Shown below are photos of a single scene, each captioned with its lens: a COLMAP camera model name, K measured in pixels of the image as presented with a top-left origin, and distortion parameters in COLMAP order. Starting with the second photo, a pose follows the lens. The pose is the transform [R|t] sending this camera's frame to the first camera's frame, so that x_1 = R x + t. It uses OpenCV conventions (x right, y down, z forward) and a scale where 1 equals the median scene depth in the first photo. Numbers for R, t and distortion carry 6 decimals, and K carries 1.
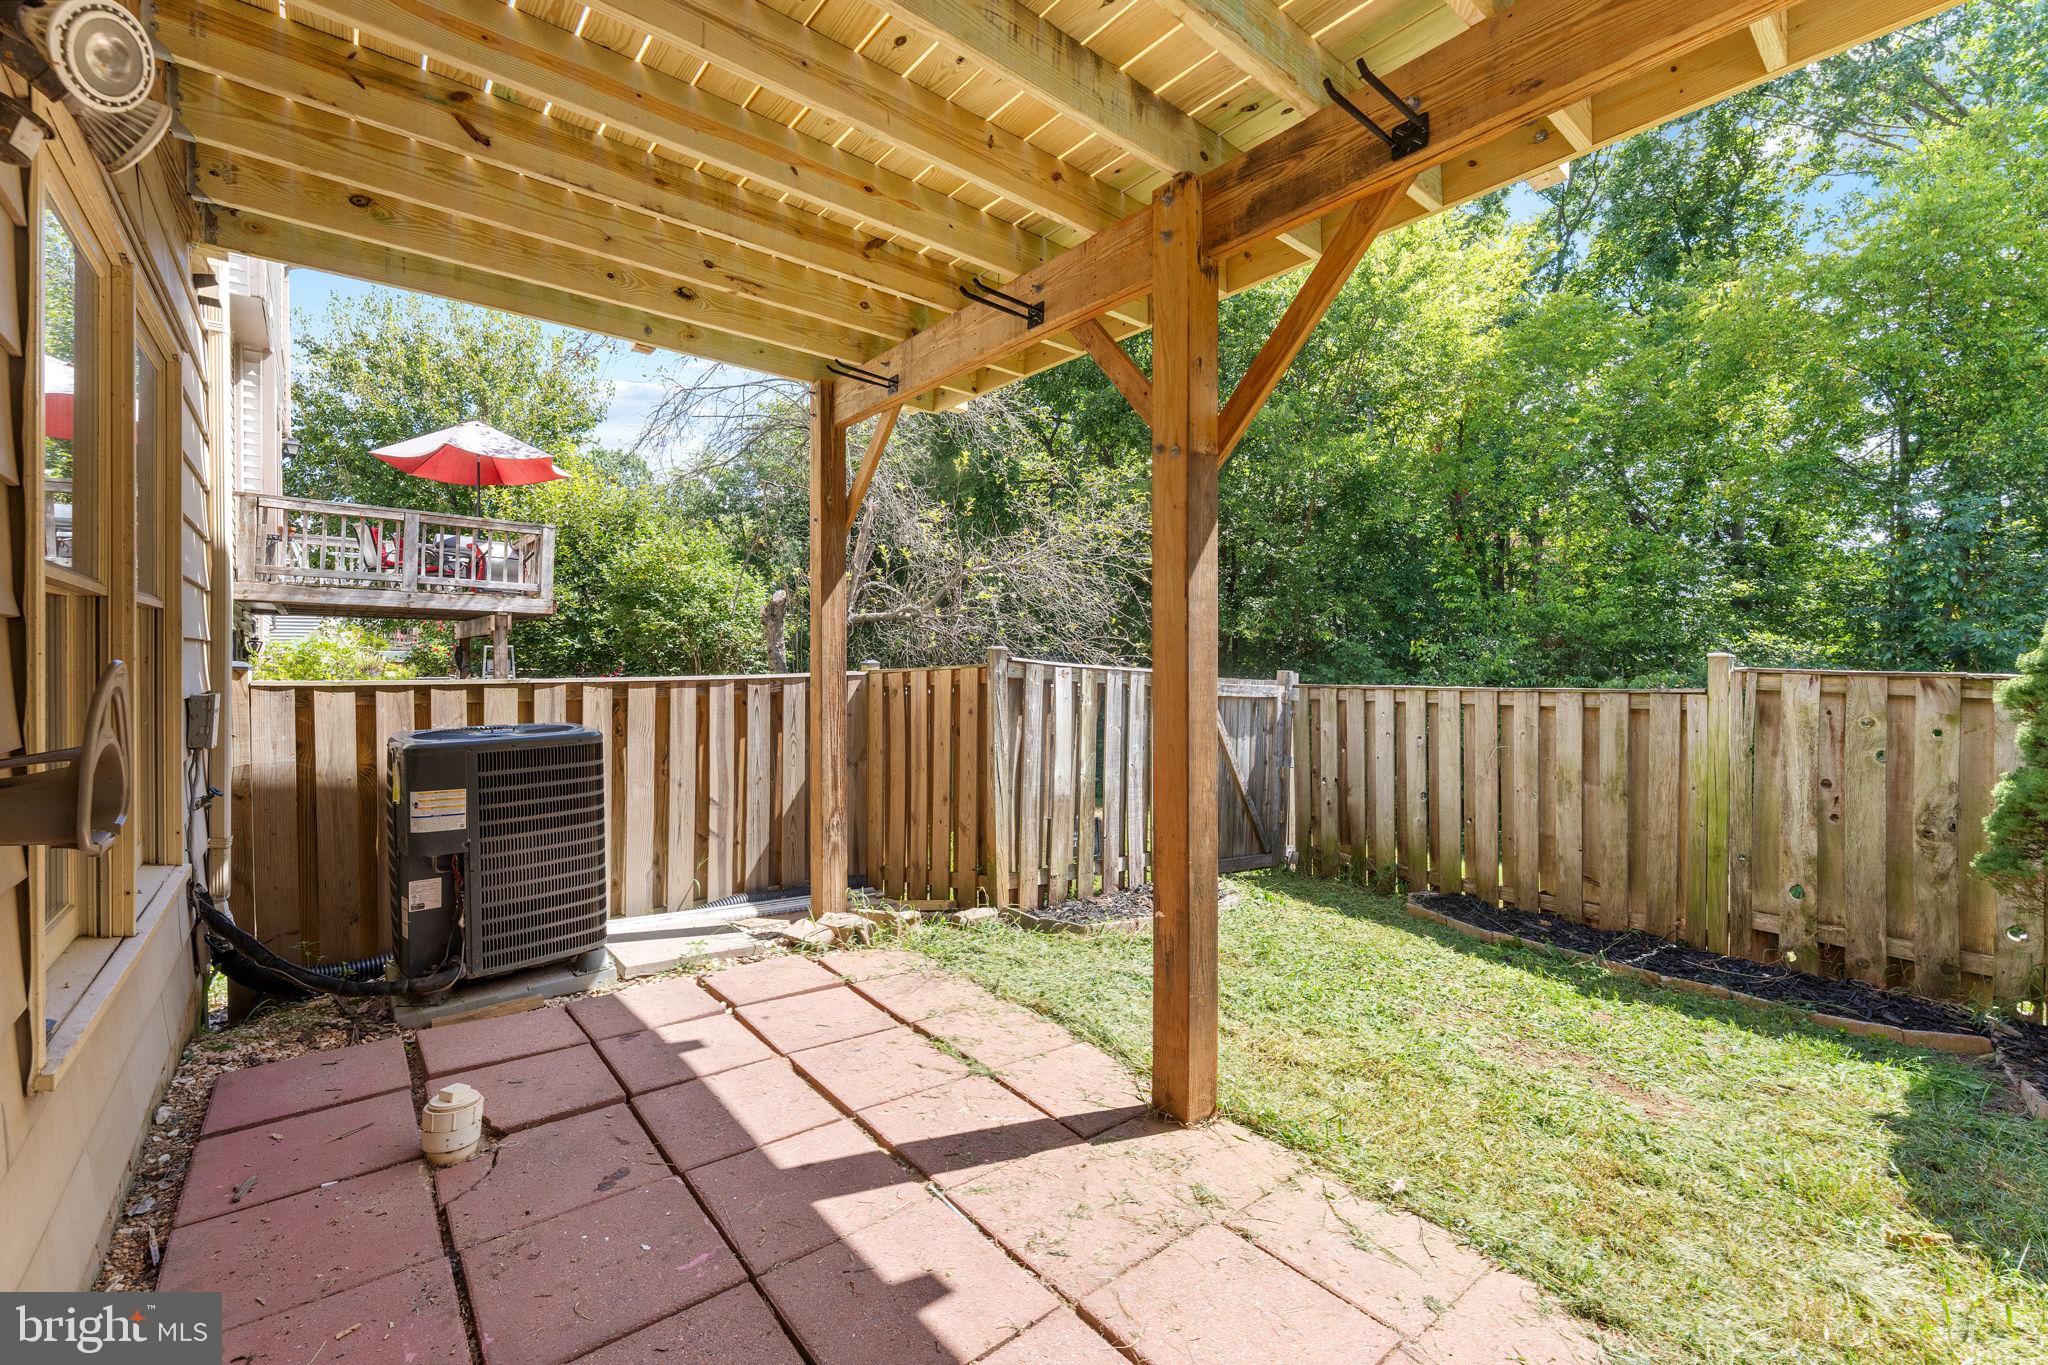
lens RADIAL K [[822.9, 0, 1026.3], [0, 822.9, 675.0], [0, 0, 1]] dist [-0.000494, -0.000081]
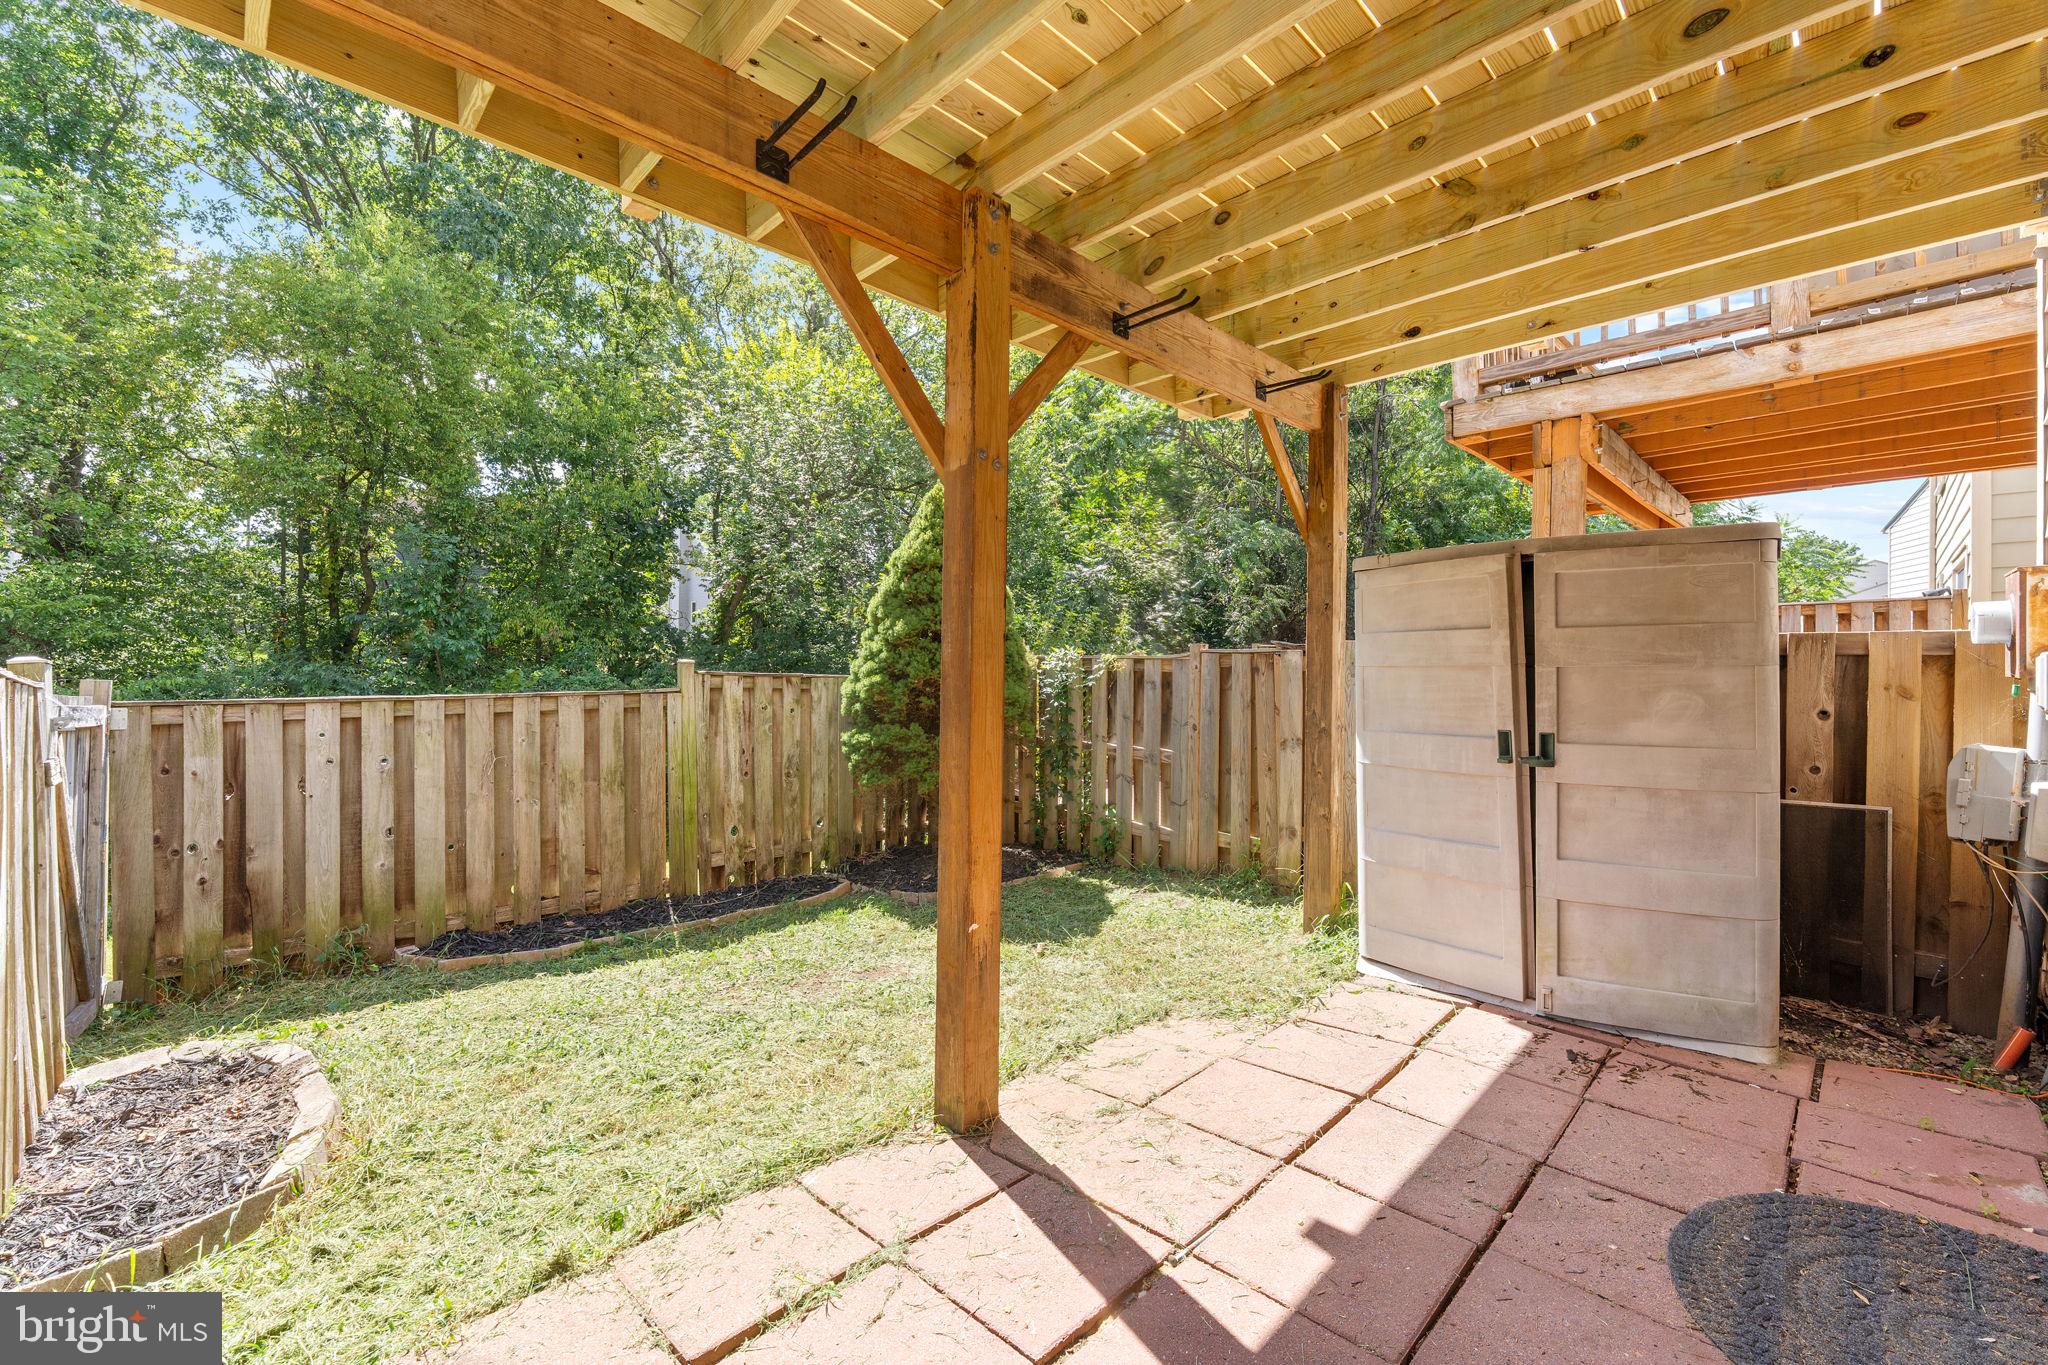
lens RADIAL K [[830.3, 0, 1011.6], [0, 830.3, 672.8], [0, 0, 1]] dist [-0.000292, 0.000059]
pose [[-0.064864, -0.005438, 0.997879, -0.489338], [0.011825, 0.999911, 0.006218, -0.008674], [-0.997824, 0.012203, -0.064794, 0.602155]]
